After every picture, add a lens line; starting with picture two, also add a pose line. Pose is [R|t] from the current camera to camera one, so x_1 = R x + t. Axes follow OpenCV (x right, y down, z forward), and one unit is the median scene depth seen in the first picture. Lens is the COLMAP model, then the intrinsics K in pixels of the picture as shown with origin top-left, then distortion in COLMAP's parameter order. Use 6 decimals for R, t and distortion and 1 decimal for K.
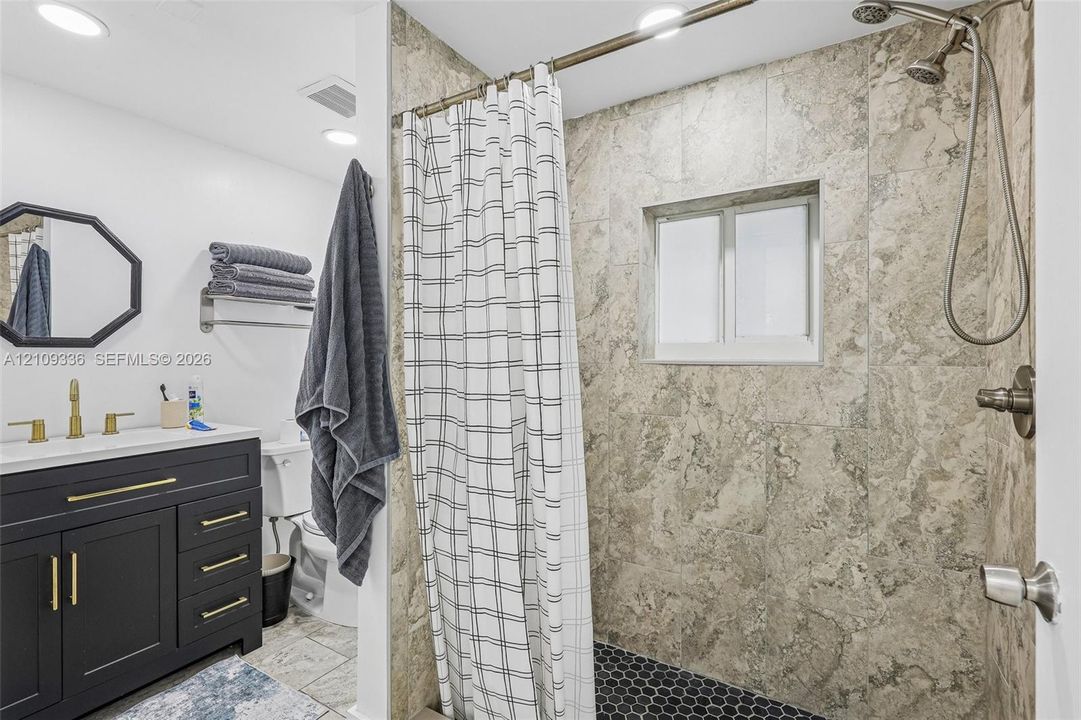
lens RADIAL K [[495.3, 0, 541.3], [0, 495.3, 358.8], [0, 0, 1]] dist [0.002721, 0.000472]
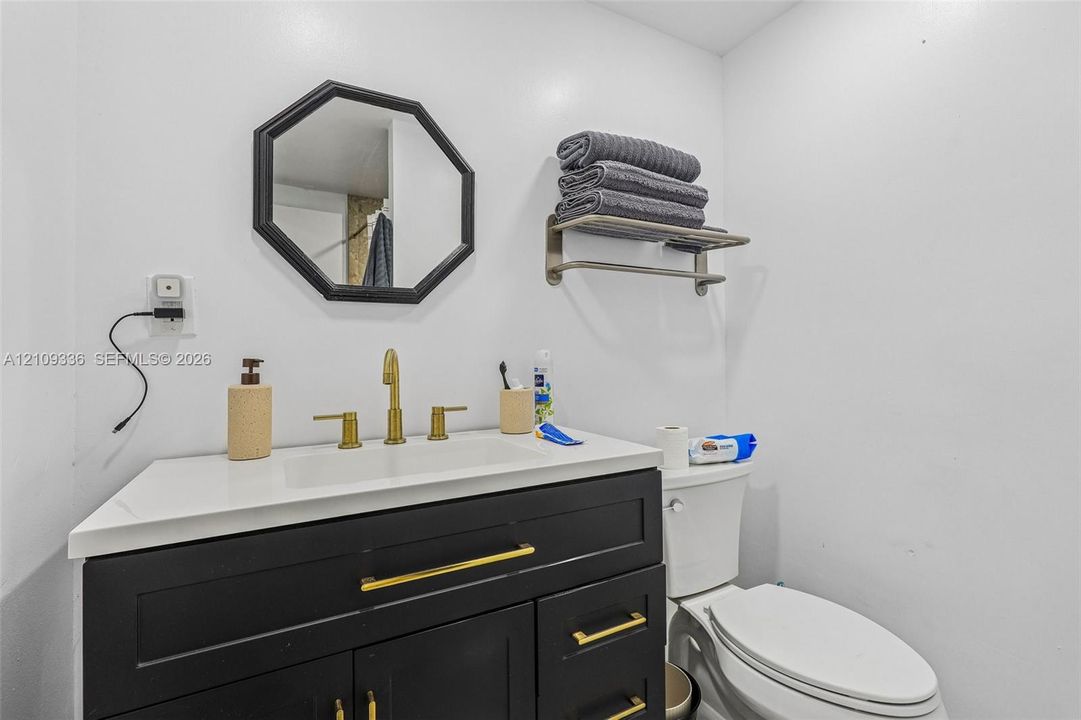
lens RADIAL K [[525.2, 0, 542.4], [0, 525.2, 357.6], [0, 0, 1]] dist [-0.000664, 0.000008]
pose [[0.856540, -0.000715, -0.516081, -0.379901], [0.005062, 0.999963, 0.007016, 0.040951], [0.516057, -0.008622, 0.856511, 0.461647]]
